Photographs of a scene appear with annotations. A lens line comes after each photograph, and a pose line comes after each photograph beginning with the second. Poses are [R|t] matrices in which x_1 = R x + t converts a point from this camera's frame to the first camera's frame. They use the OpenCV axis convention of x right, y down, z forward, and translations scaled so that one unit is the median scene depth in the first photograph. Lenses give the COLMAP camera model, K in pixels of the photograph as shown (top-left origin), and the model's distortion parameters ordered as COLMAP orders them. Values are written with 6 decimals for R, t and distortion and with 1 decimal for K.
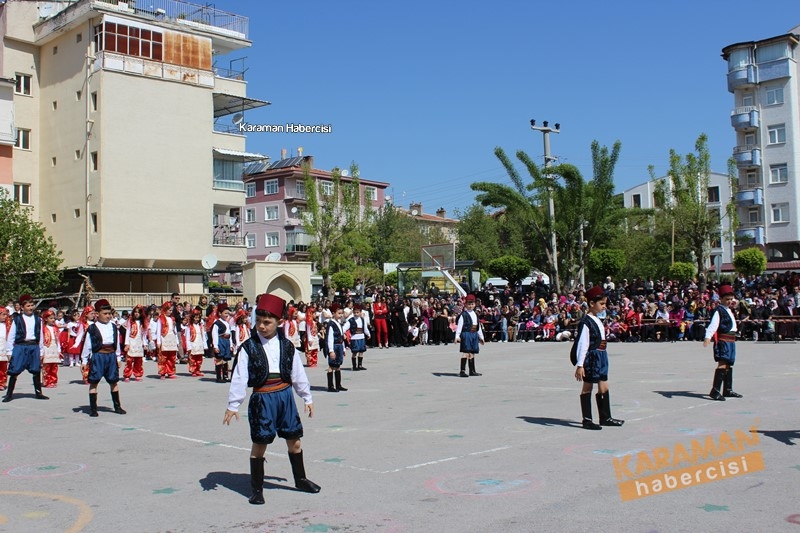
lens RADIAL K [[839.8, 0, 399.2], [0, 839.8, 269.2], [0, 0, 1]] dist [-0.126741, 0.155284]
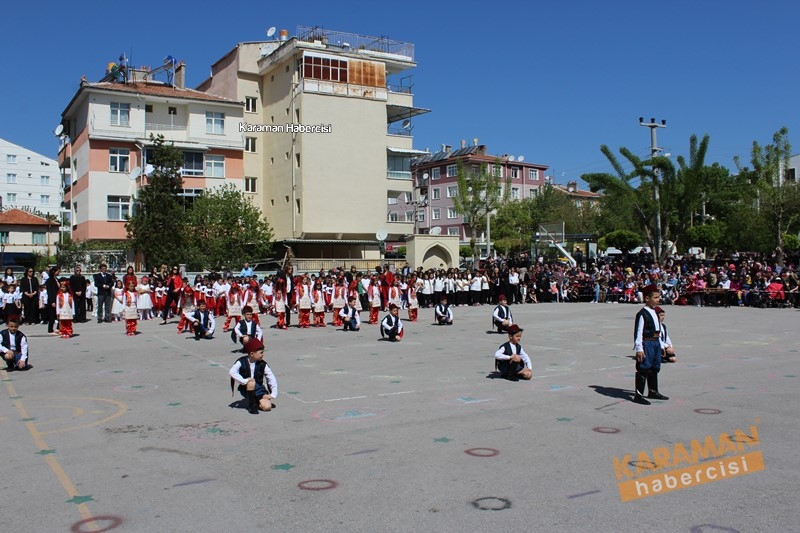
lens RADIAL K [[680.0, 0, 396.8], [0, 680.0, 270.0], [0, 0, 1]] dist [-0.161705, 0.149911]
pose [[0.966906, 0.012780, -0.254812, 0.065343], [0.001116, 0.998523, 0.054317, -0.011362], [0.255129, -0.052803, 0.965464, -0.028017]]
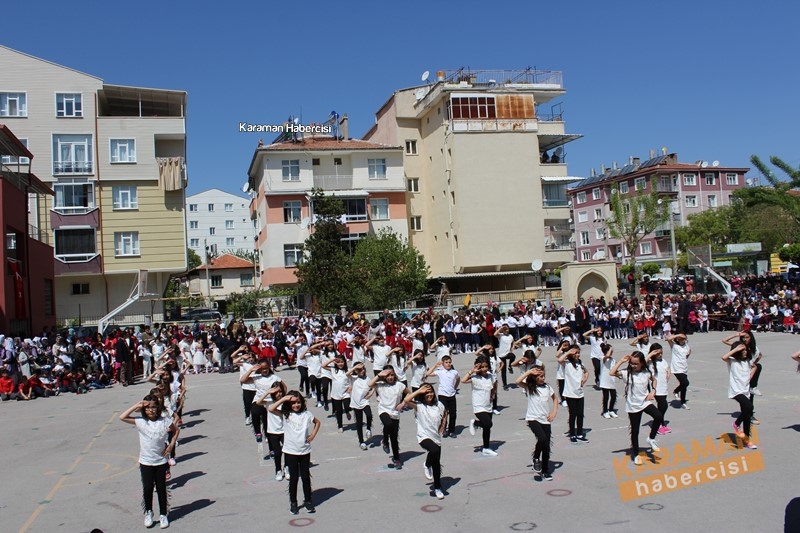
lens RADIAL K [[681.5, 0, 394.2], [0, 681.5, 268.2], [0, 0, 1]] dist [-0.165405, 0.158409]
pose [[0.837208, -0.049447, -0.544644, 0.160480], [0.068223, 0.997568, 0.014302, -0.033423], [0.542612, -0.049131, 0.838545, -0.025974]]
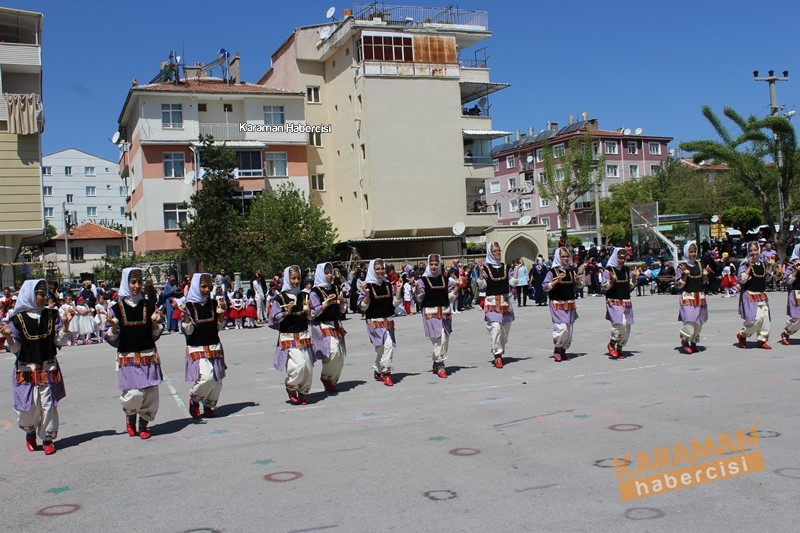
lens RADIAL K [[755.6, 0, 396.4], [0, 755.6, 270.8], [0, 0, 1]] dist [-0.141896, 0.141881]
pose [[0.912099, -0.033230, -0.408620, 0.117694], [0.059426, 0.996899, 0.051579, -0.009405], [0.405639, -0.071328, 0.911246, -0.006312]]
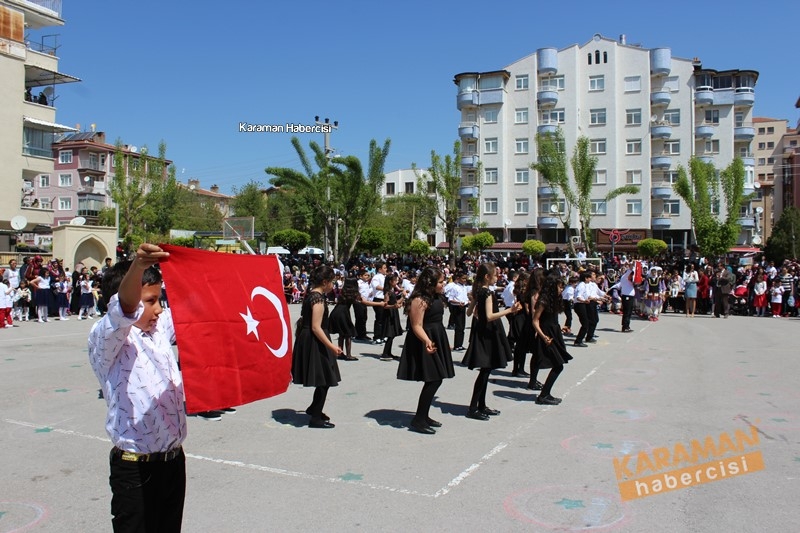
lens RADIAL K [[676.3, 0, 398.2], [0, 676.3, 268.9], [0, 0, 1]] dist [-0.162634, 0.145518]
pose [[0.943253, 0.028821, 0.330823, -0.040549], [-0.043824, 0.998317, 0.037980, -0.003119], [-0.329171, -0.050323, 0.942928, 0.048757]]
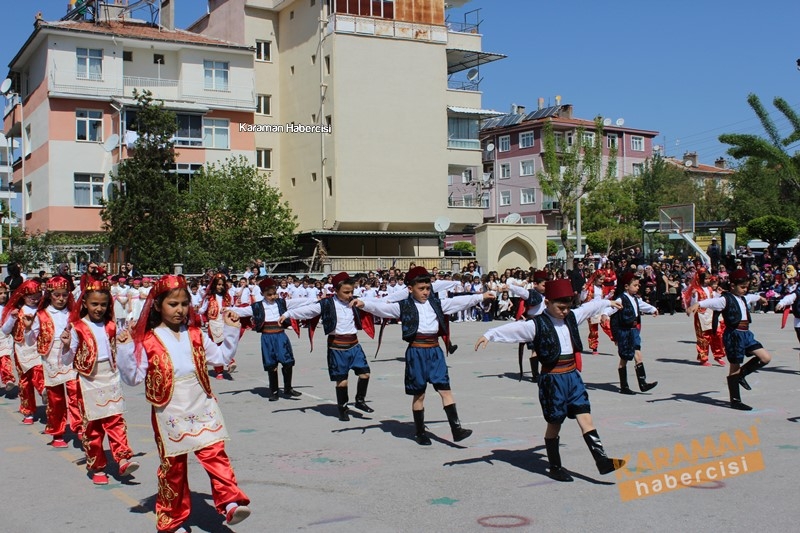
lens RADIAL K [[913.9, 0, 402.6], [0, 913.9, 276.1], [0, 0, 1]] dist [-0.107165, 0.169006]
pose [[0.954129, 0.009385, -0.299250, 0.046827], [0.007173, 0.998505, 0.054186, -0.006380], [0.299311, -0.053847, 0.952635, -0.034732]]
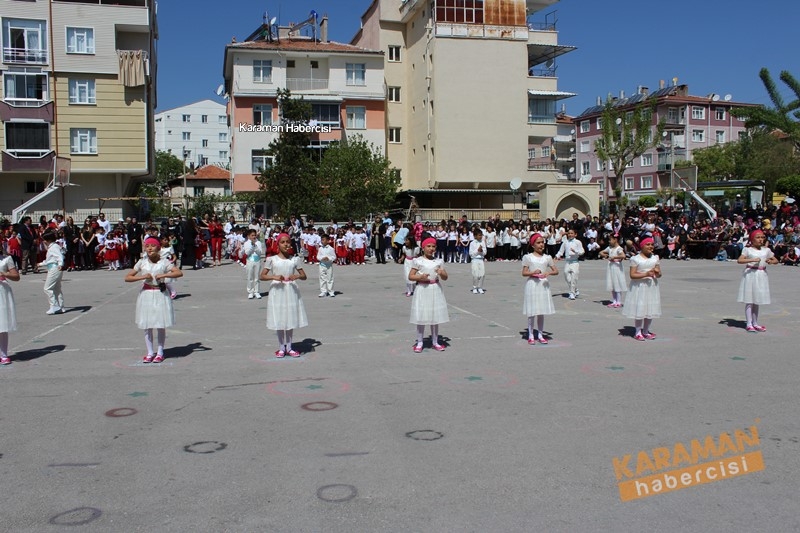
lens RADIAL K [[681.5, 0, 394.2], [0, 681.5, 268.2], [0, 0, 1]] dist [-0.165405, 0.158409]
pose [[0.832029, 0.052271, -0.552265, 0.175704], [0.017485, 0.992585, 0.120288, -0.007790], [0.554457, -0.109740, 0.824945, 0.052012]]
